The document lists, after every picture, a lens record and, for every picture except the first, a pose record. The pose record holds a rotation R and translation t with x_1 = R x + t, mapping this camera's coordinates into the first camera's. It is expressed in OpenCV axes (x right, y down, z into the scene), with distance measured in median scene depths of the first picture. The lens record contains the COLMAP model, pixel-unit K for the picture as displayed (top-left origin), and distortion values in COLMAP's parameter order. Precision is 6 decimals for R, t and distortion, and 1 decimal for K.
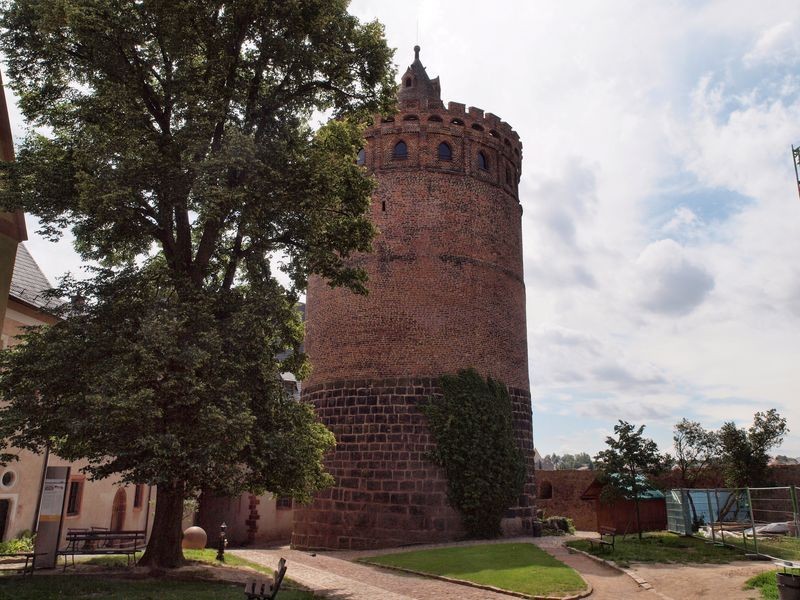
lens RADIAL K [[652.1, 0, 400.2], [0, 652.1, 299.9], [0, 0, 1]] dist [0.002922, 0.000994]
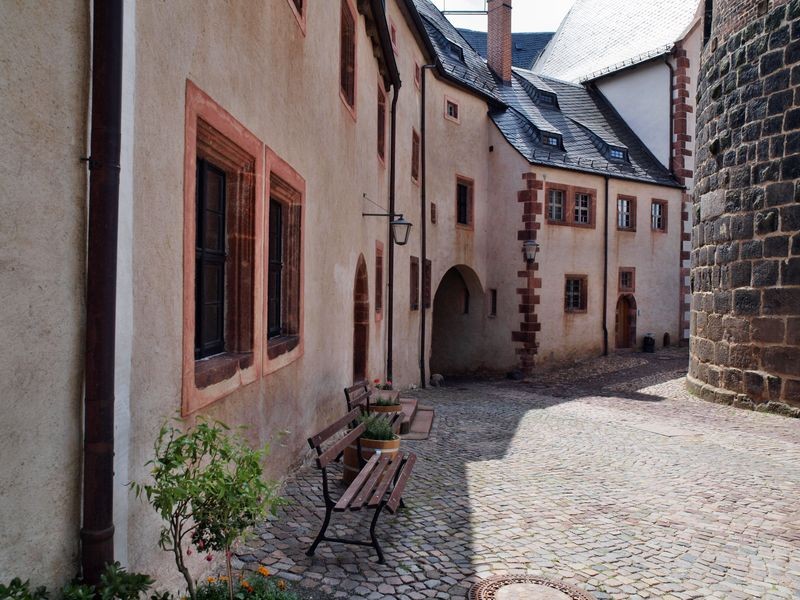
lens RADIAL K [[652.1, 0, 400.0], [0, 652.1, 301.1], [0, 0, 1]] dist [0.002922, 0.000994]
pose [[0.992513, 0.007333, -0.121919, -0.264244], [0.028961, 0.955601, 0.293236, 0.154028], [0.118656, -0.294572, 0.948234, 0.488958]]
